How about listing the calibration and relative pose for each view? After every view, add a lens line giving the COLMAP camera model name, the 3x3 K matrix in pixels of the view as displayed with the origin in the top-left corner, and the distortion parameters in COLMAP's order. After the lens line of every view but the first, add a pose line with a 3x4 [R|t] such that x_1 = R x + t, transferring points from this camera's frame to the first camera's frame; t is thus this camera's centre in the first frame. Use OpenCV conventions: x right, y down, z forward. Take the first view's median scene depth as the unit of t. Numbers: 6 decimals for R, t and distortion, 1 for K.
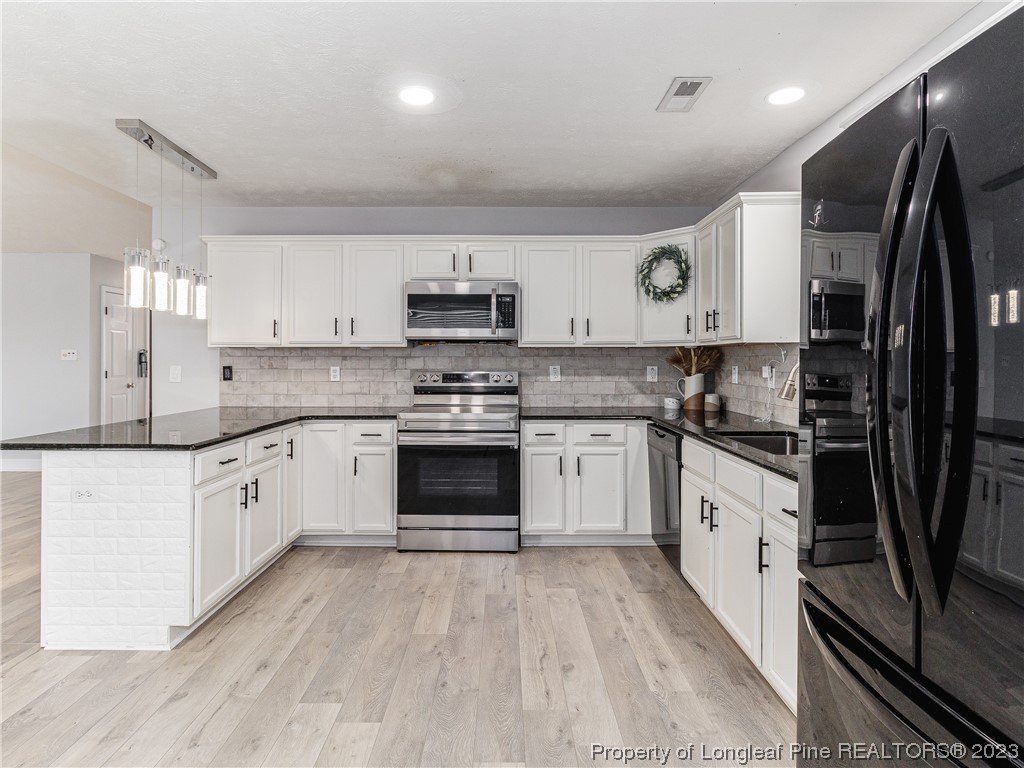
lens RADIAL K [[566.8, 0, 500.6], [0, 566.8, 352.2], [0, 0, 1]] dist [-0.005176, 0.001867]
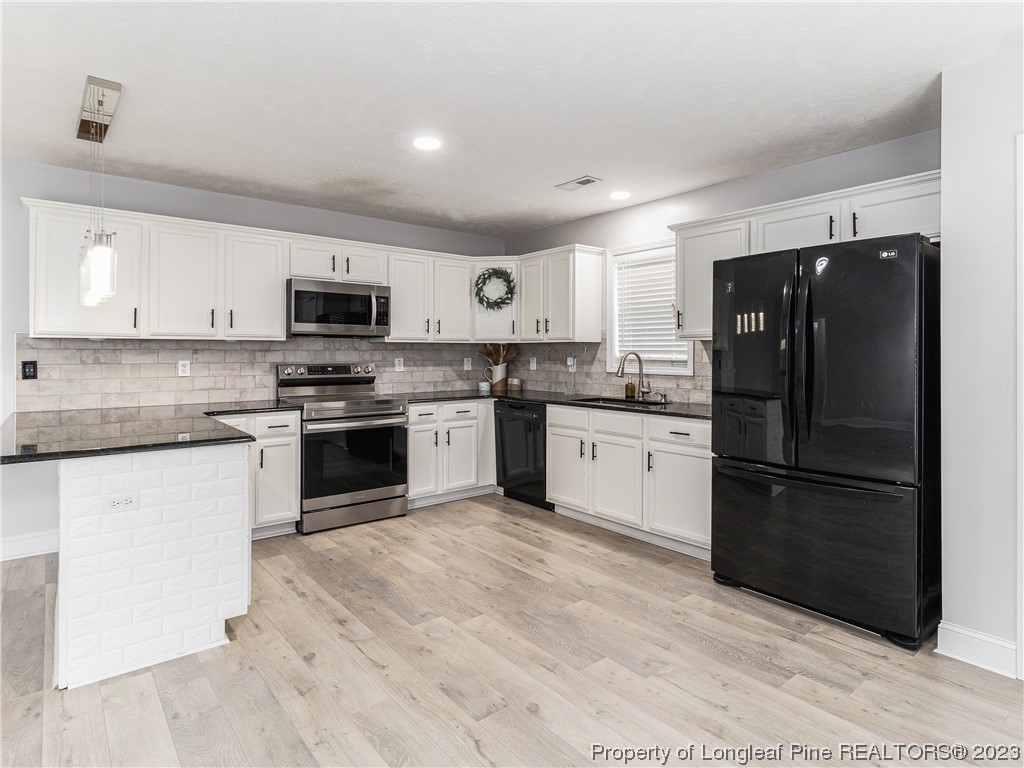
lens RADIAL K [[566.8, 0, 518.3], [0, 566.8, 343.7], [0, 0, 1]] dist [-0.005176, 0.001867]
pose [[0.769945, 0.010303, 0.638027, -0.517339], [-0.008484, 0.999947, -0.005910, -0.001400], [-0.638054, -0.000863, 0.769992, -0.062582]]
